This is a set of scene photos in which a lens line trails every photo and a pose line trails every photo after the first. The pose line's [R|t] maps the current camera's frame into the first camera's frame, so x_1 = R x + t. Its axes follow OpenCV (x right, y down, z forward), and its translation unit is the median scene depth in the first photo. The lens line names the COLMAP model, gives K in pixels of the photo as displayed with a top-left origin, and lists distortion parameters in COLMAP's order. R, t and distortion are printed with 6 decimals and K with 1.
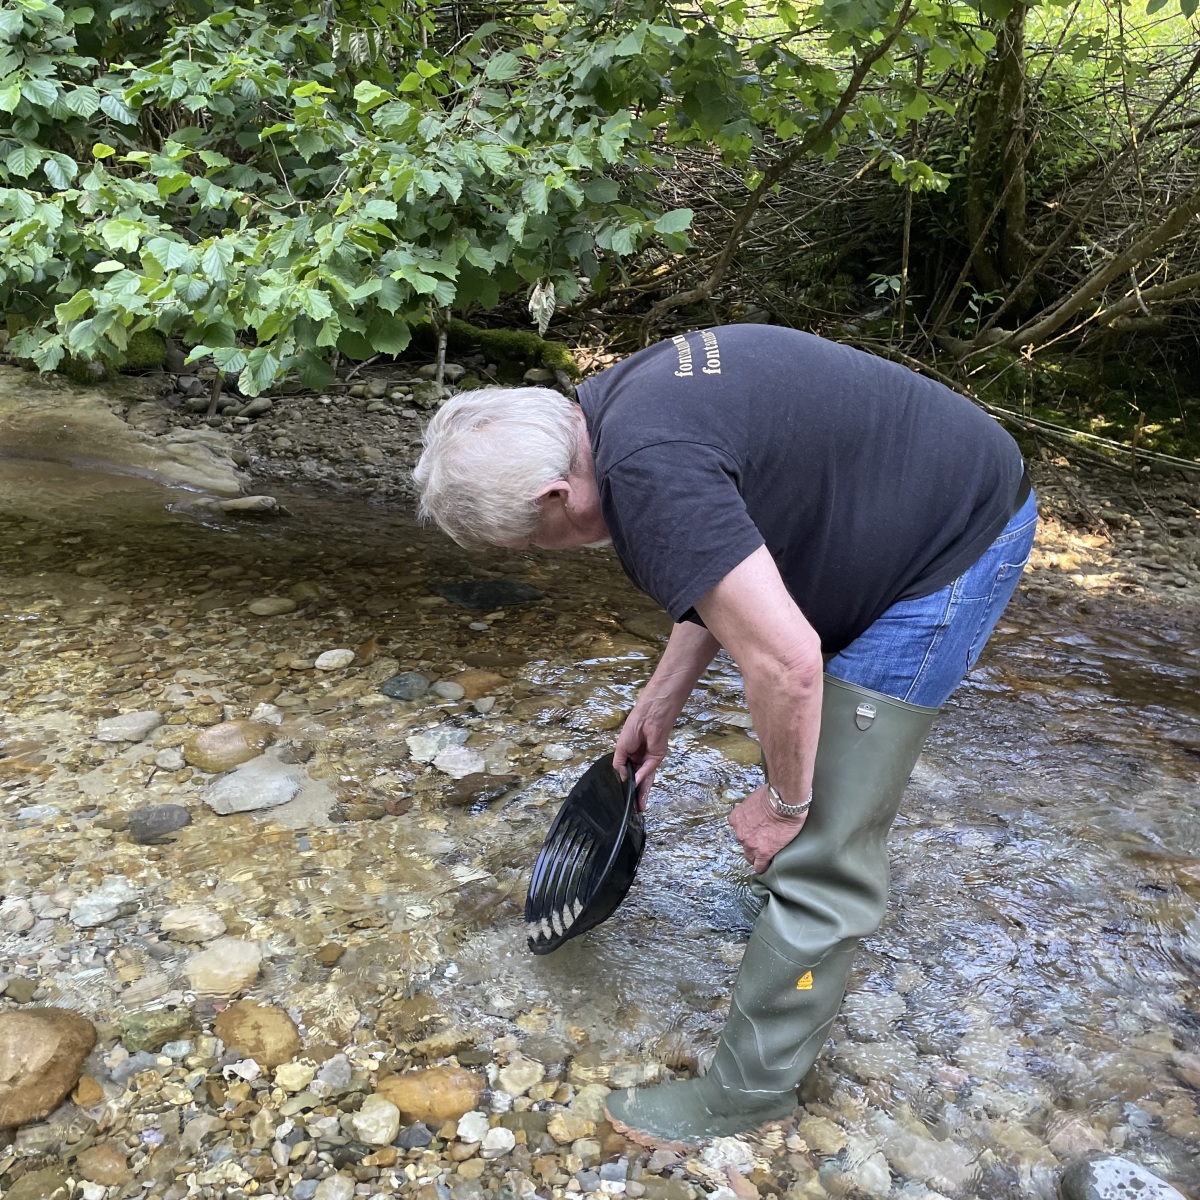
lens RADIAL K [[1313.3, 0, 600.2], [0, 1313.3, 630.3], [0, 0, 1]] dist [0.116101, -0.126433]
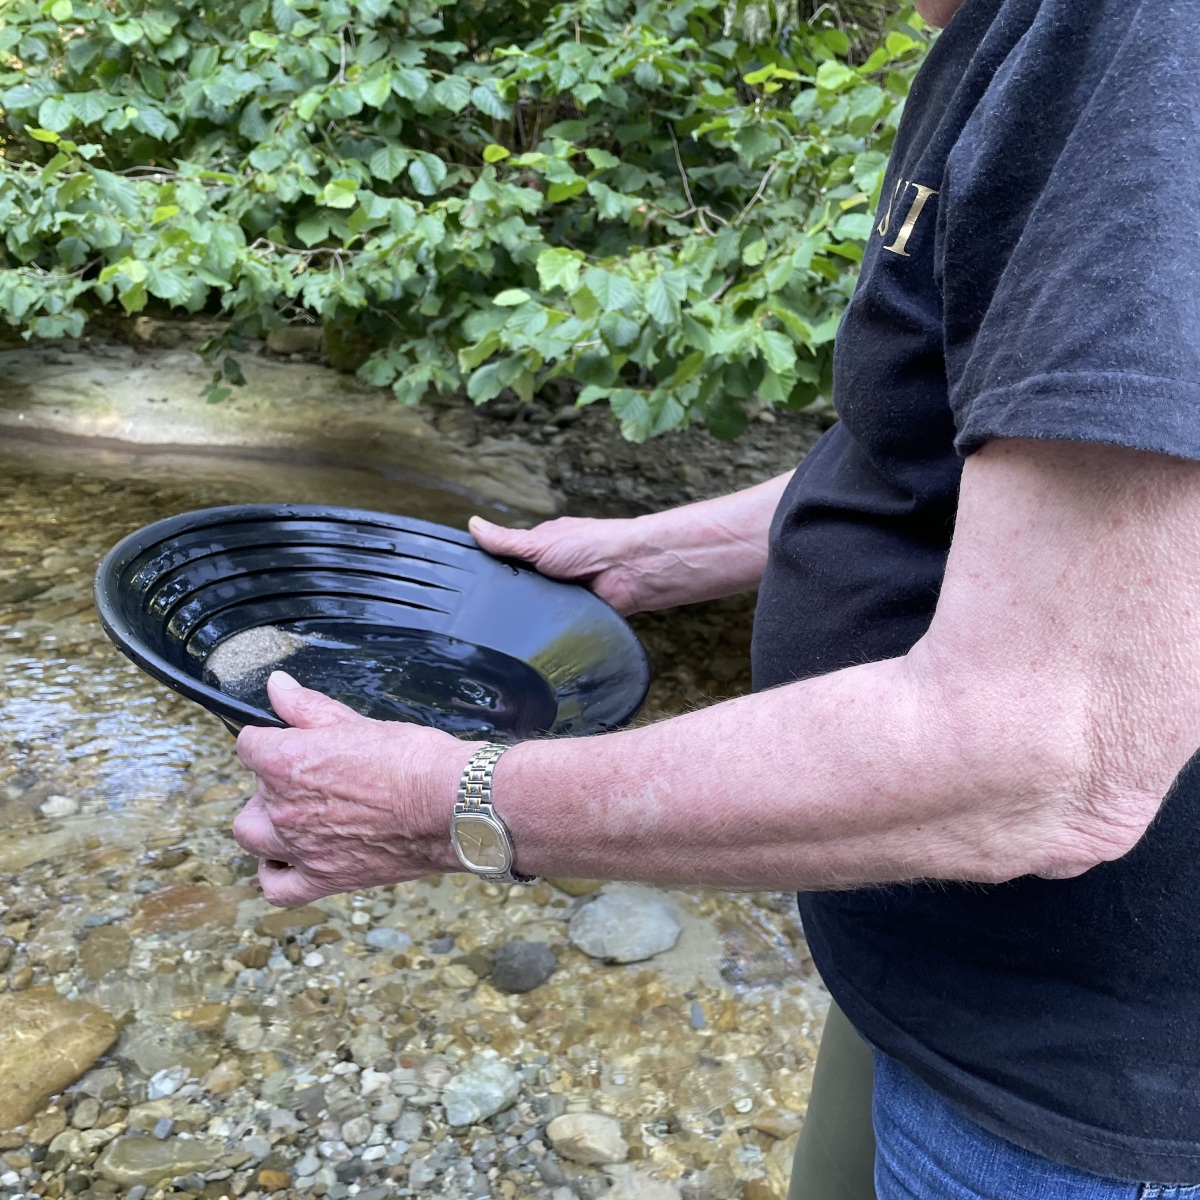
lens RADIAL K [[1313.3, 0, 600.2], [0, 1313.3, 630.3], [0, 0, 1]] dist [0.116101, -0.126433]
pose [[0.983628, 0.058794, -0.170351, -0.125460], [-0.056552, 0.998238, 0.017986, -0.065258], [0.171108, -0.008057, 0.985219, 0.156357]]
